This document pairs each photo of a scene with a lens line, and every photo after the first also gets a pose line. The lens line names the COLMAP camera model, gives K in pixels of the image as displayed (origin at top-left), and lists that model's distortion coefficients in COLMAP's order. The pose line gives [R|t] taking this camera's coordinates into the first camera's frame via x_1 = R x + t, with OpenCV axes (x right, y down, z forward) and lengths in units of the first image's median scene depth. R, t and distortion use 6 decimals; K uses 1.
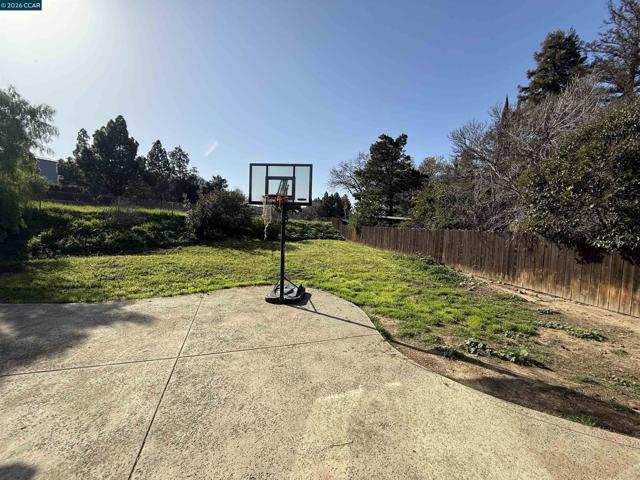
lens RADIAL K [[255.6, 0, 319.7], [0, 255.6, 237.0], [0, 0, 1]] dist [0.000688, 0.000511]
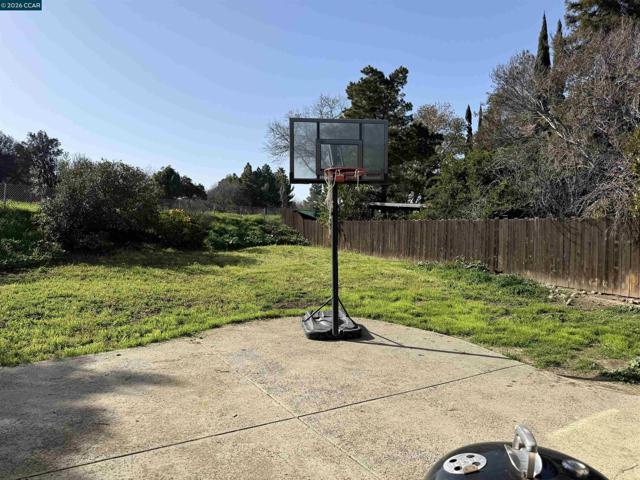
lens RADIAL K [[451.1, 0, 315.5], [0, 451.1, 242.7], [0, 0, 1]] dist [0.050853, -0.055727]
pose [[0.979708, -0.040855, 0.196220, -0.175193], [0.040869, 0.999157, 0.003979, 0.005737], [-0.196217, 0.004121, 0.980552, -0.036627]]
